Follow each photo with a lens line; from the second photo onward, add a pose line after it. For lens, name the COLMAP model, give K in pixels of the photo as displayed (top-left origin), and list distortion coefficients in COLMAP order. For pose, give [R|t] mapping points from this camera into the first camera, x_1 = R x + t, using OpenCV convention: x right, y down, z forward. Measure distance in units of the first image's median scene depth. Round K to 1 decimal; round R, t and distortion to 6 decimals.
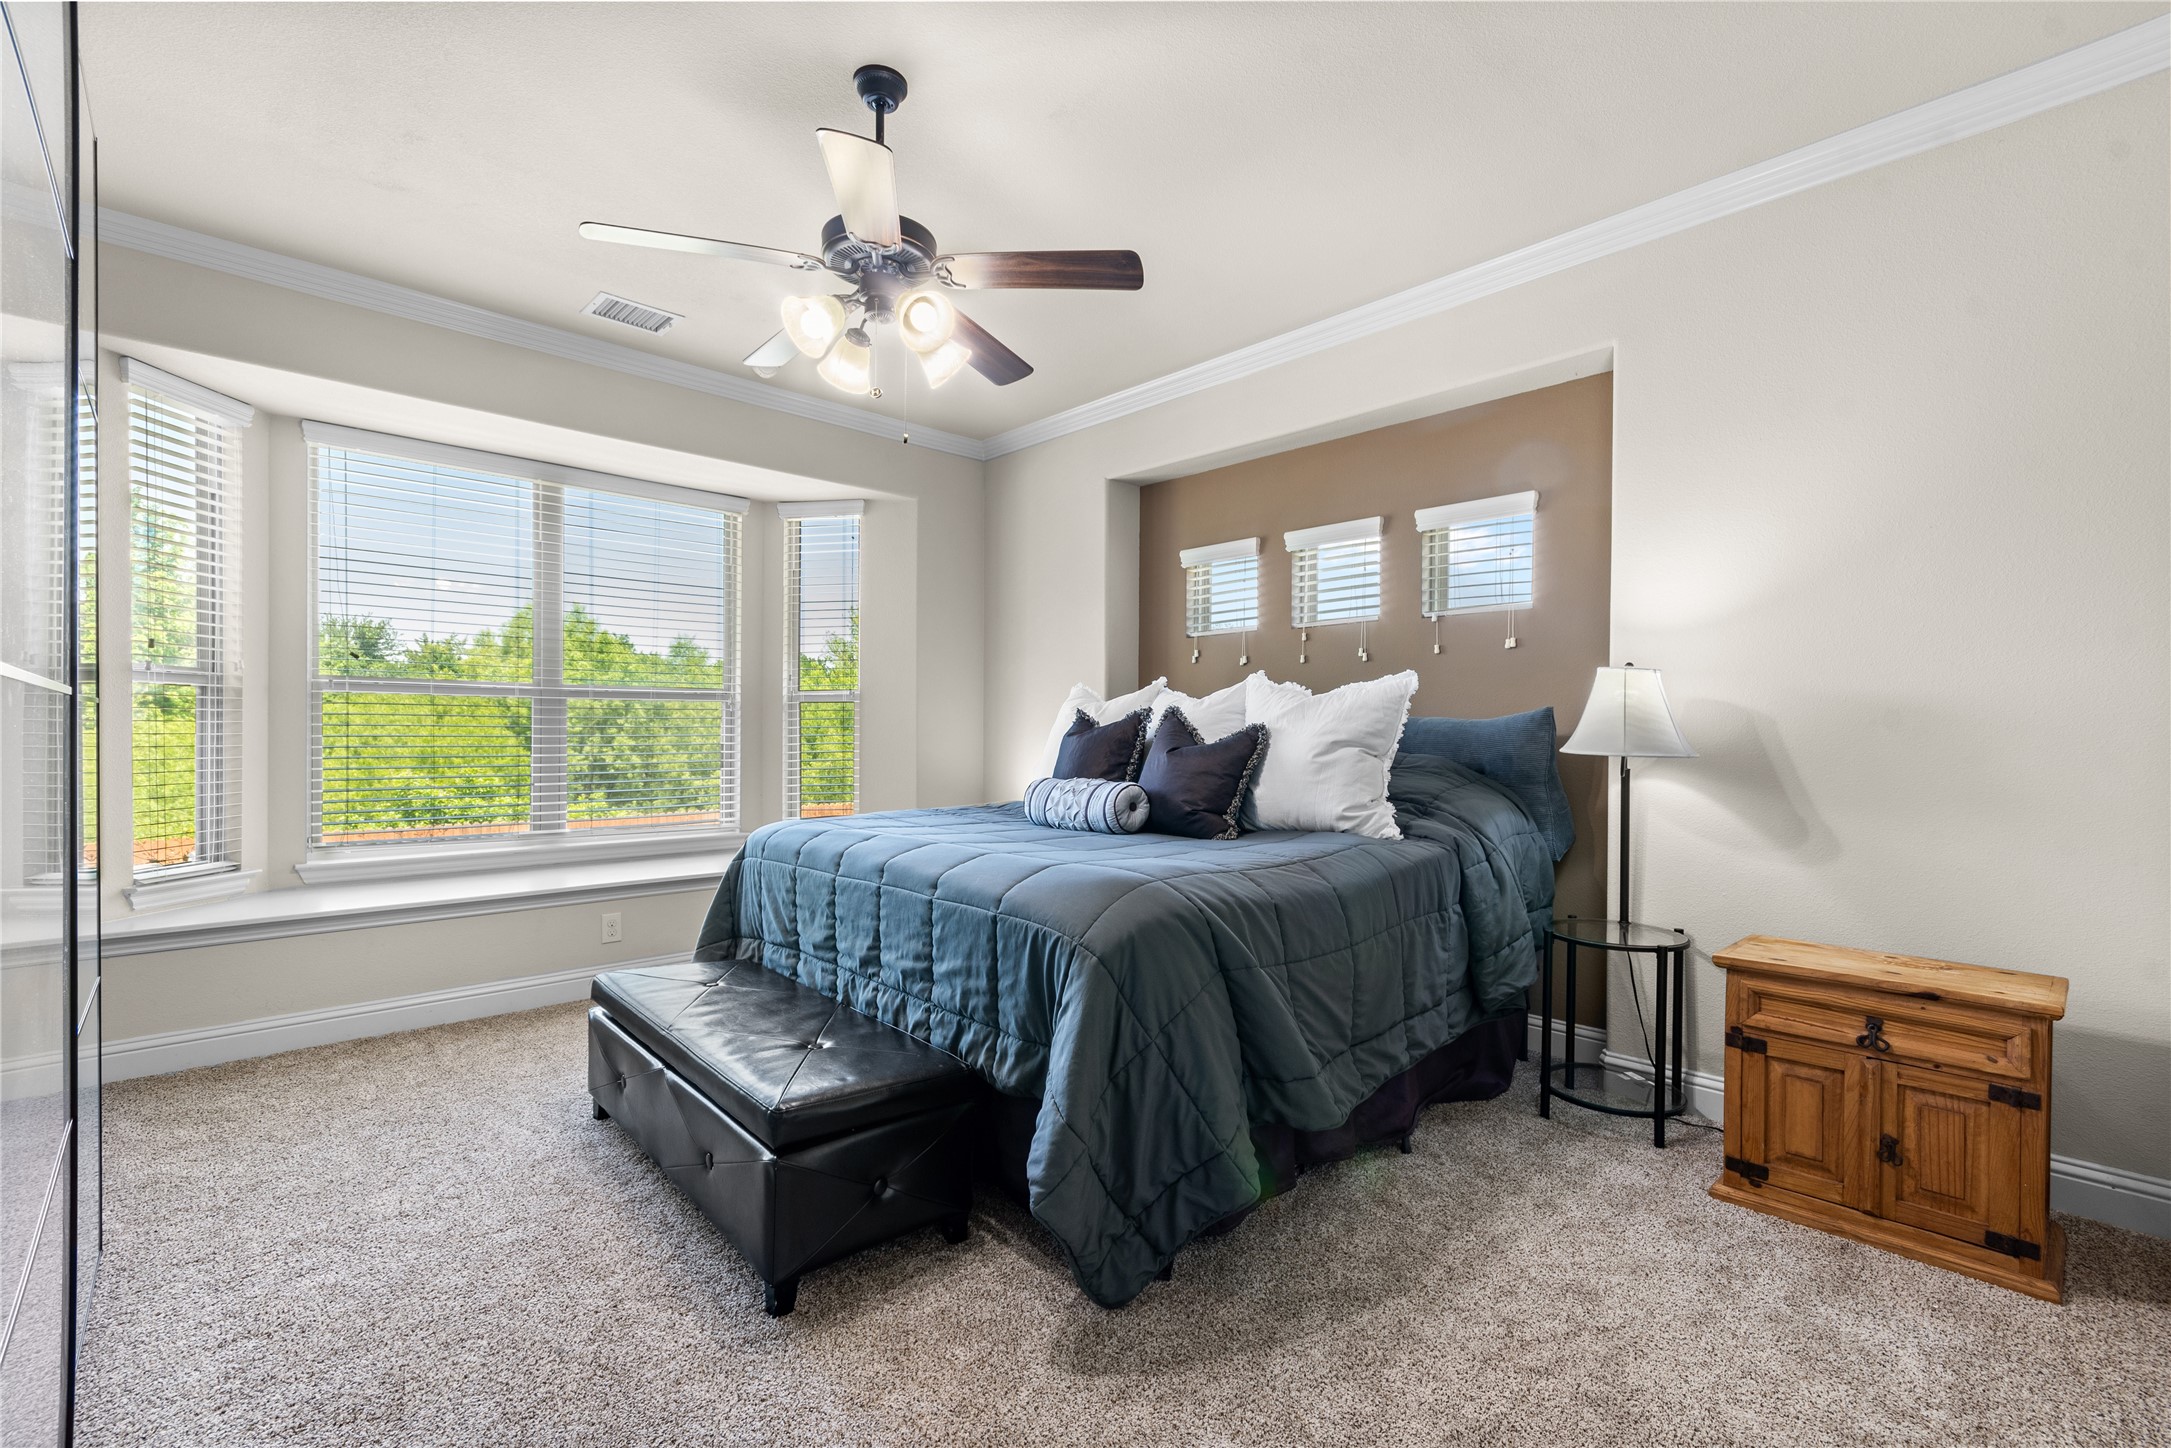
lens RADIAL K [[953.1, 0, 1082.4], [0, 953.1, 738.4], [0, 0, 1]] dist [0.006646, -0.001726]
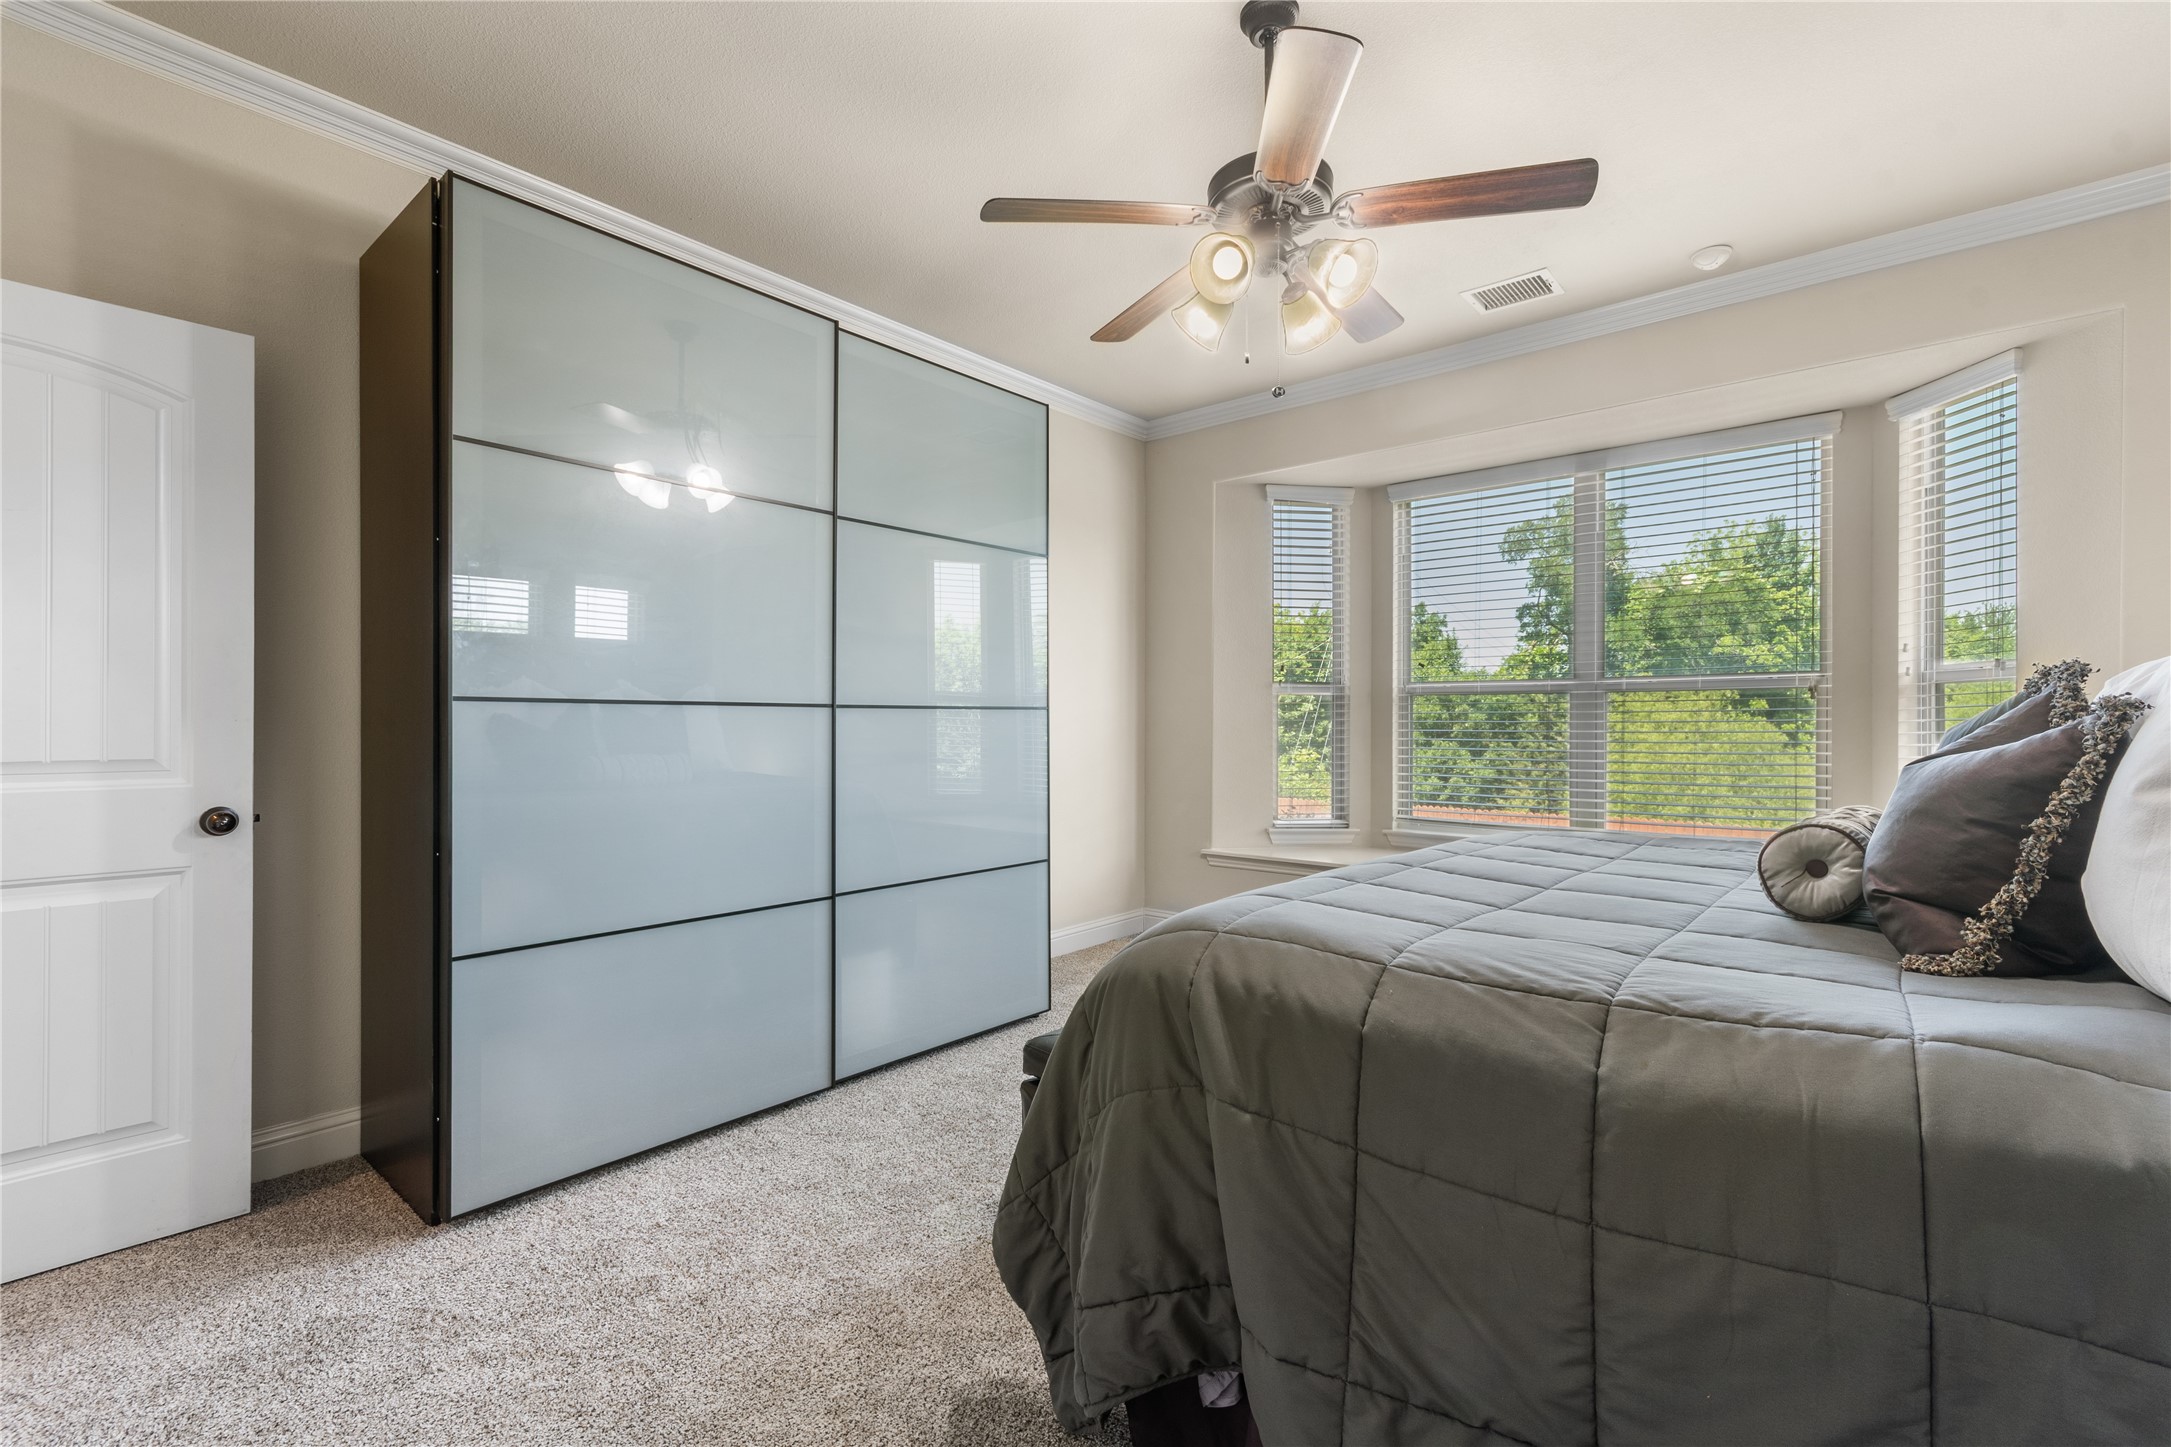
lens RADIAL K [[953.1, 0, 1082.6], [0, 953.1, 723.5], [0, 0, 1]] dist [0.006646, -0.001726]
pose [[0.115871, -0.006390, -0.993244, 0.441127], [-0.007641, 0.999944, -0.007324, 0.000842], [0.993235, 0.008439, 0.115816, 0.474134]]
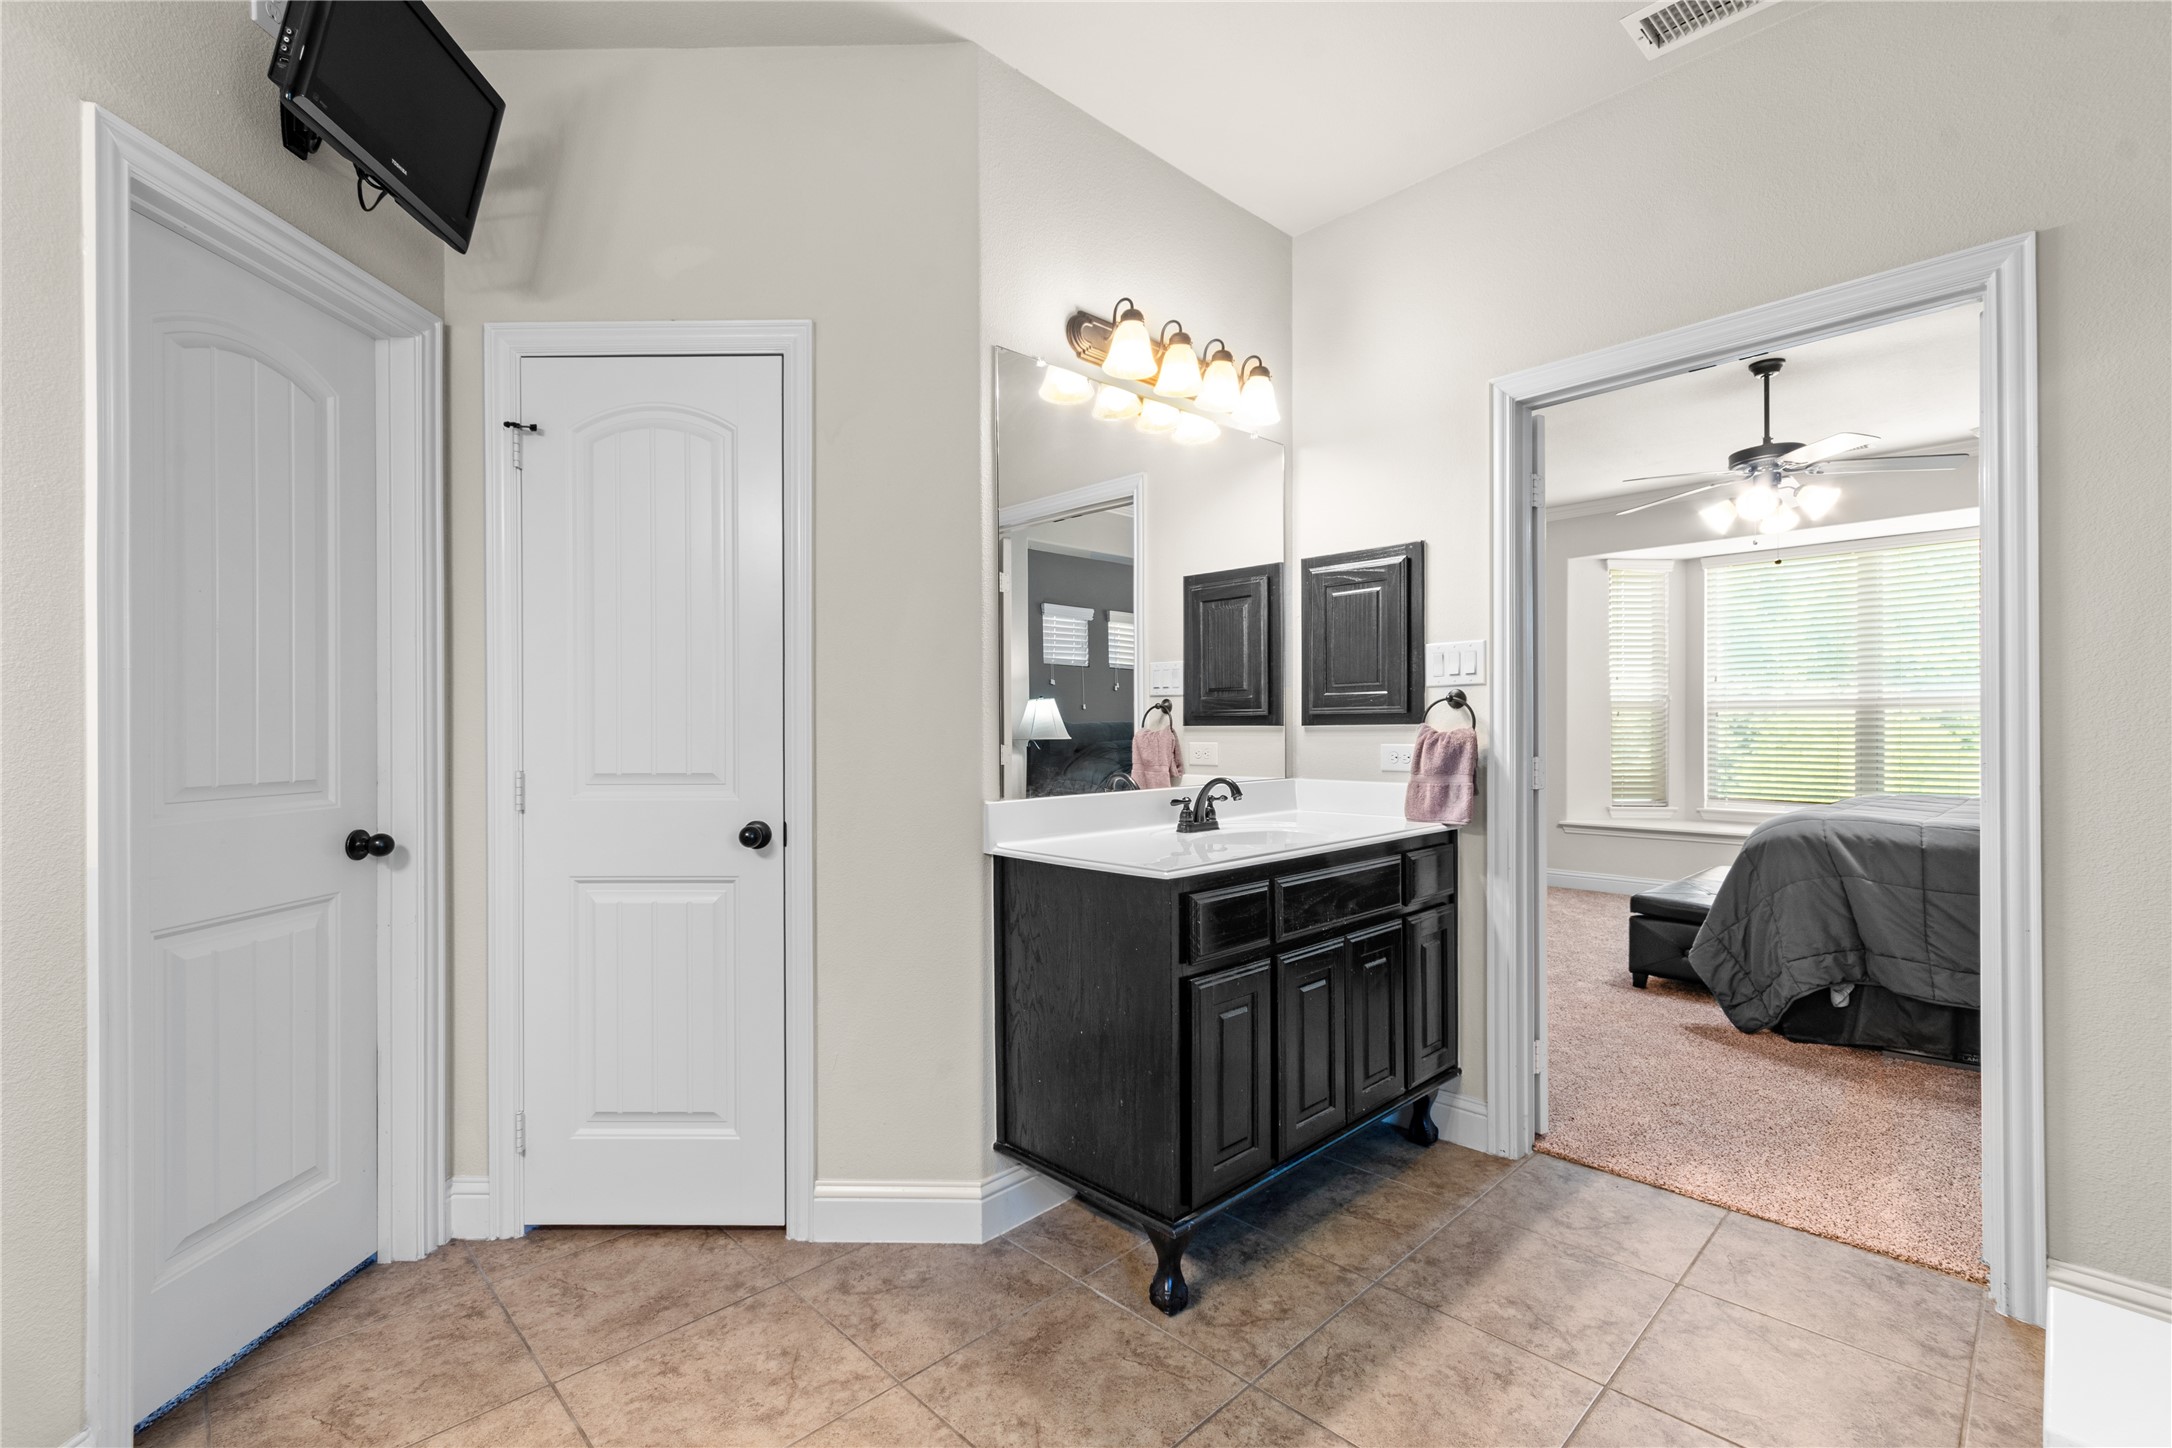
lens RADIAL K [[953.6, 0, 1089.4], [0, 953.6, 732.0], [0, 0, 1]] dist [0.006646, -0.001726]
pose [[0.021215, -0.002411, -0.999772, 0.996562], [-0.006058, 0.999978, -0.002540, 0.003623], [0.999757, 0.006111, 0.021200, -0.184243]]
